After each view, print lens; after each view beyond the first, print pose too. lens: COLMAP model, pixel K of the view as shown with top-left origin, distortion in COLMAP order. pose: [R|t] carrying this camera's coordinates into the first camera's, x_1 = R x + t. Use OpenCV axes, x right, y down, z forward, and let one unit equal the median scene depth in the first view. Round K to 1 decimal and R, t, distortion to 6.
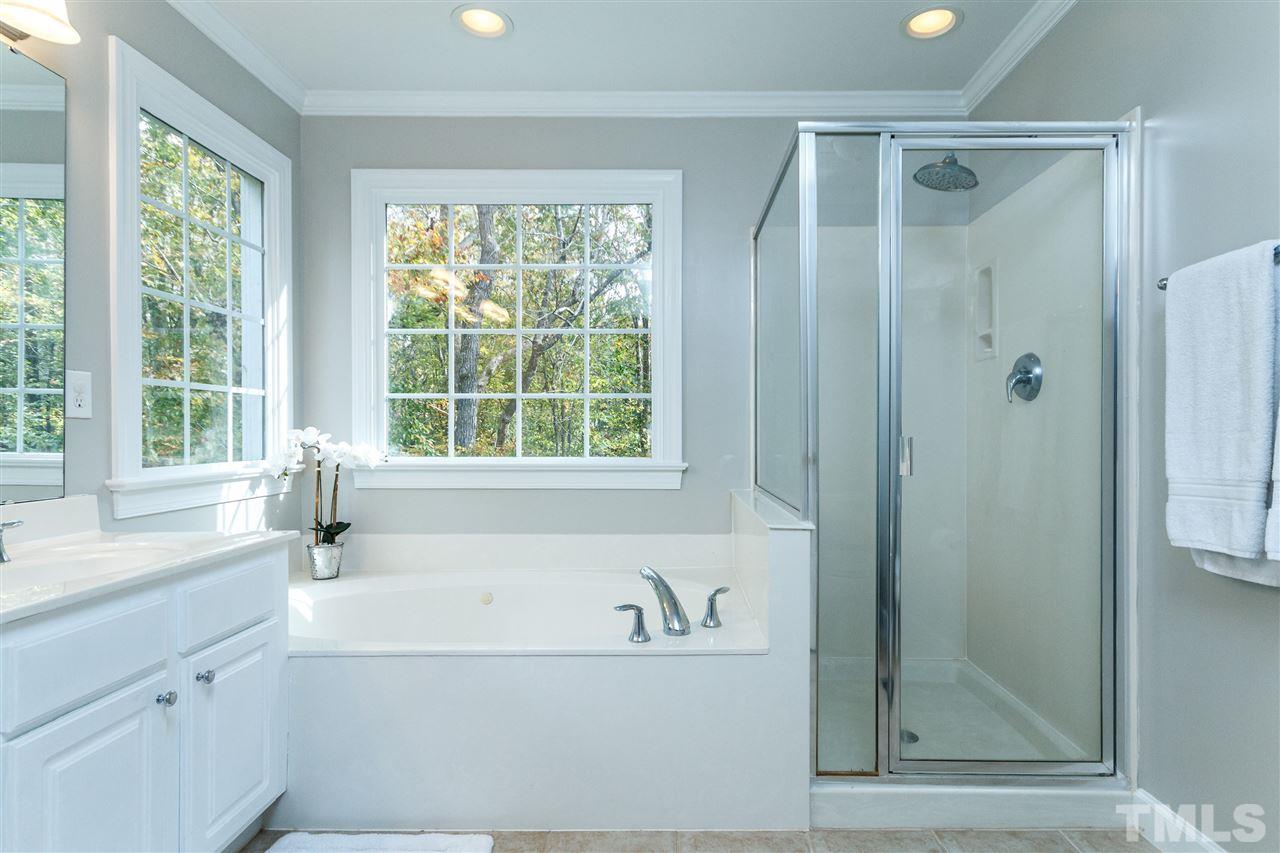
lens RADIAL K [[681.2, 0, 644.4], [0, 681.2, 431.0], [0, 0, 1]] dist [0.008062, 0.000784]
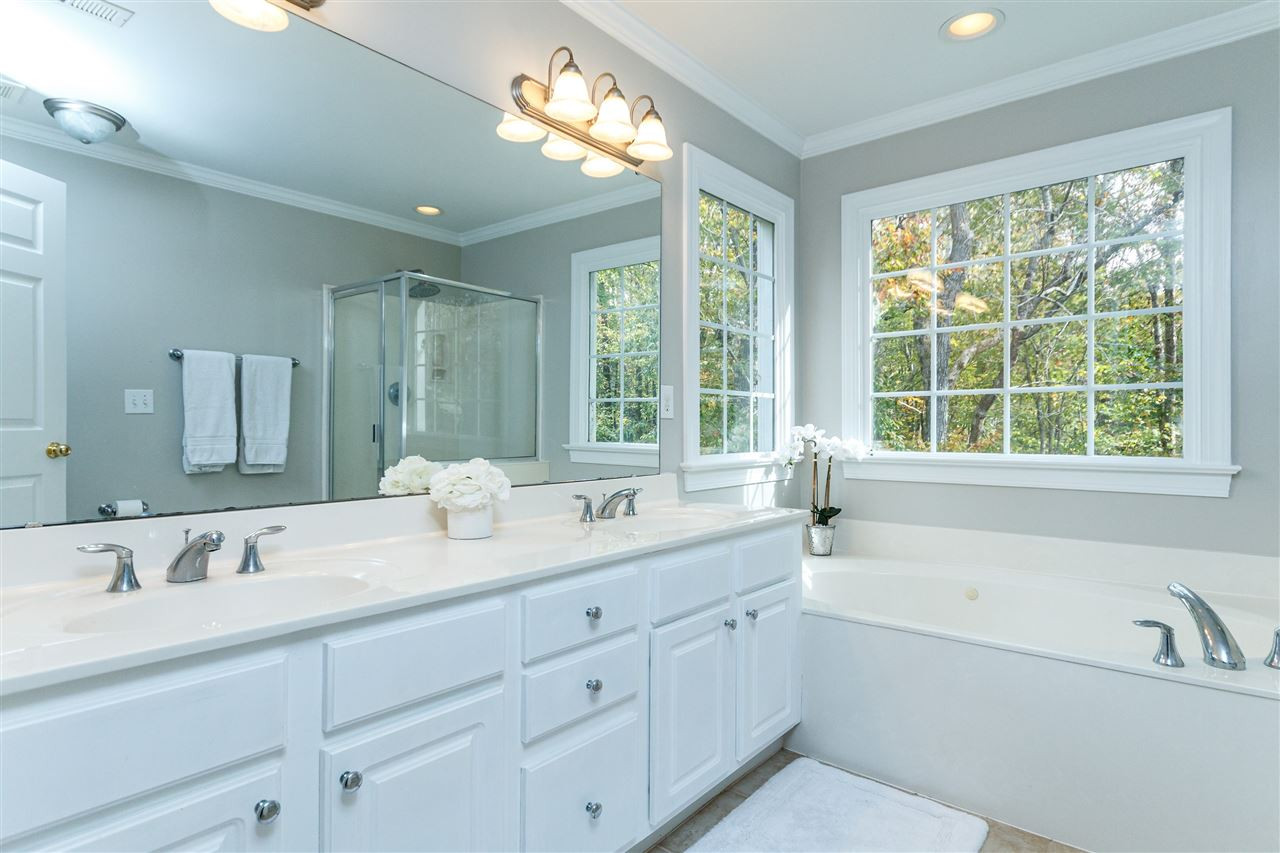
lens RADIAL K [[681.2, 0, 635.0], [0, 681.2, 427.5], [0, 0, 1]] dist [0.008062, 0.000784]
pose [[0.791067, -0.000633, -0.611729, -0.008838], [0.001606, 0.999998, 0.001042, -0.001483], [0.611727, -0.001806, 0.791067, -0.107870]]
